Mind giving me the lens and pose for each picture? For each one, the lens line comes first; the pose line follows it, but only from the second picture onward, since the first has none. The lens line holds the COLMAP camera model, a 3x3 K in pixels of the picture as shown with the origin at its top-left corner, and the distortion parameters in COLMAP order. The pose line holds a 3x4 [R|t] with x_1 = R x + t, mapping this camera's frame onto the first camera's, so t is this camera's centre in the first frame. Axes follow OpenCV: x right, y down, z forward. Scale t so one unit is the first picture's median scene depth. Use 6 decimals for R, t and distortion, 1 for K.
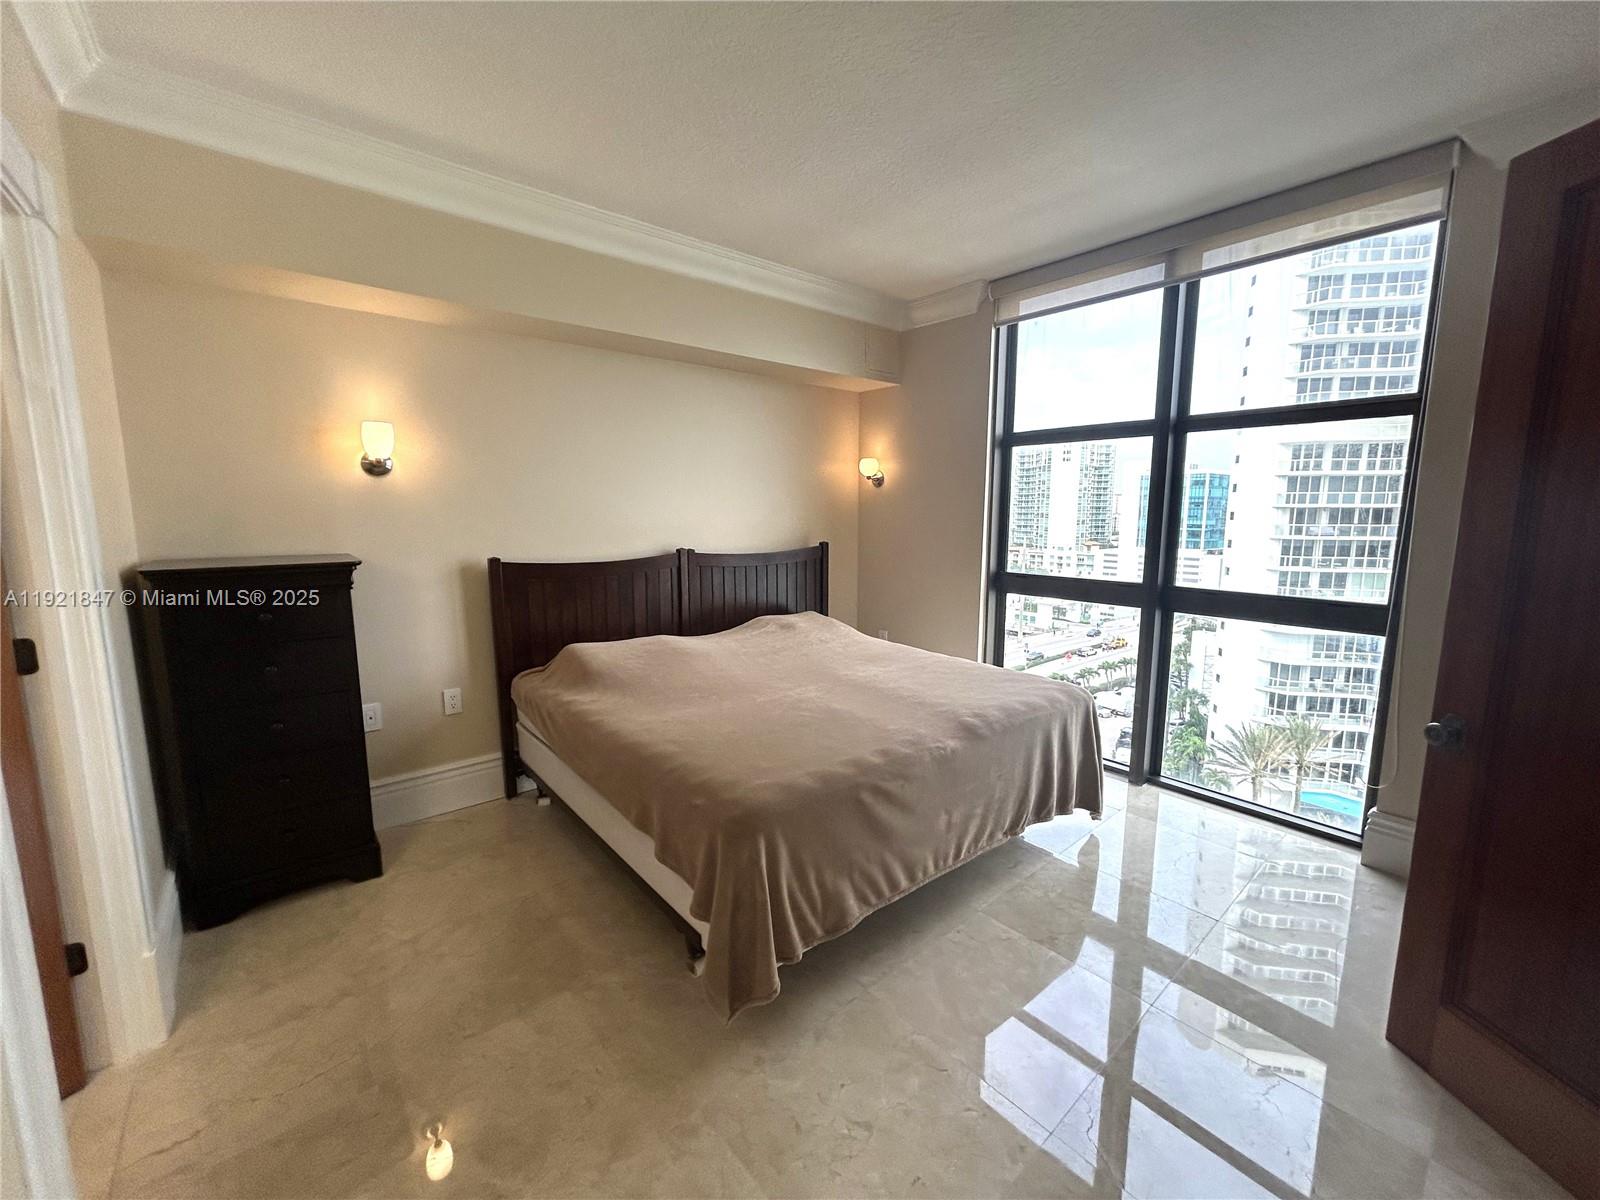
lens RADIAL K [[645.1, 0, 807.9], [0, 645.1, 597.2], [0, 0, 1]] dist [-0.001985, 0.001187]
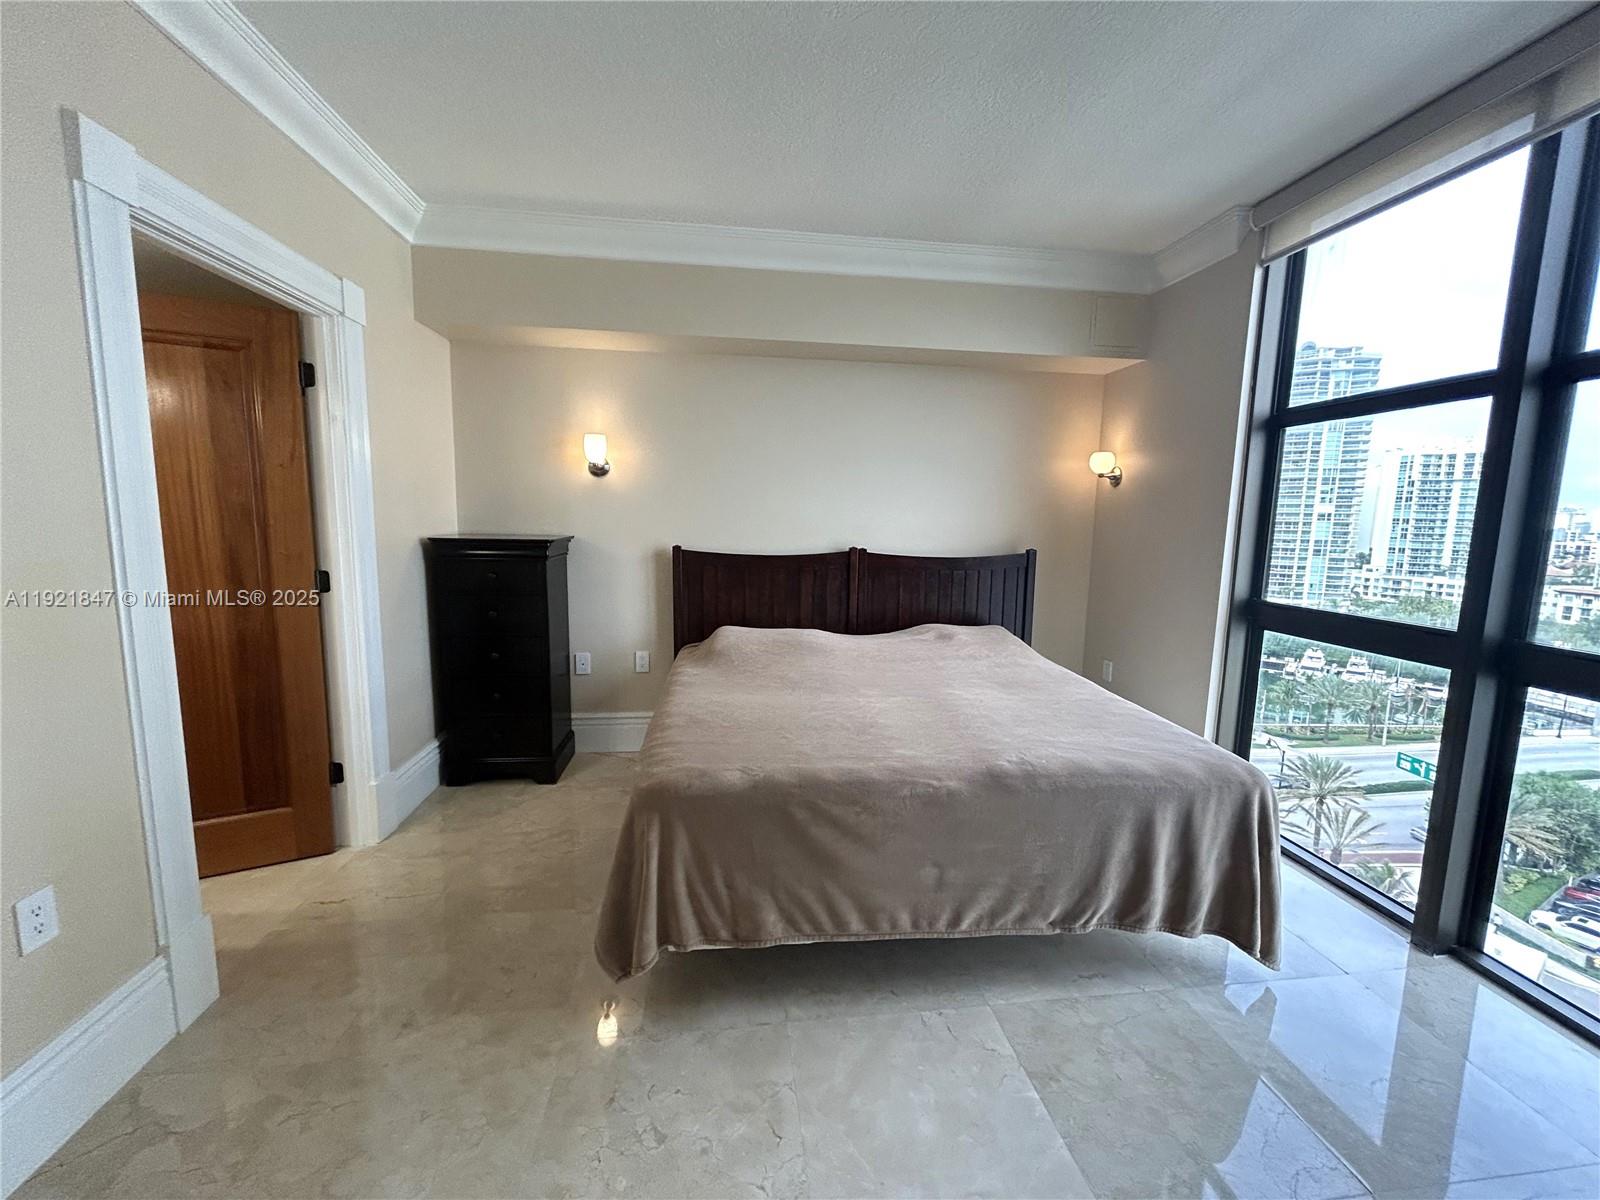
lens RADIAL K [[645.1, 0, 799.2], [0, 645.1, 597.5], [0, 0, 1]] dist [-0.001985, 0.001187]
pose [[0.831972, 0.086116, -0.548093, 0.357511], [-0.095272, 0.995382, 0.011776, -0.001884], [0.546576, 0.042421, 0.836334, 0.141544]]
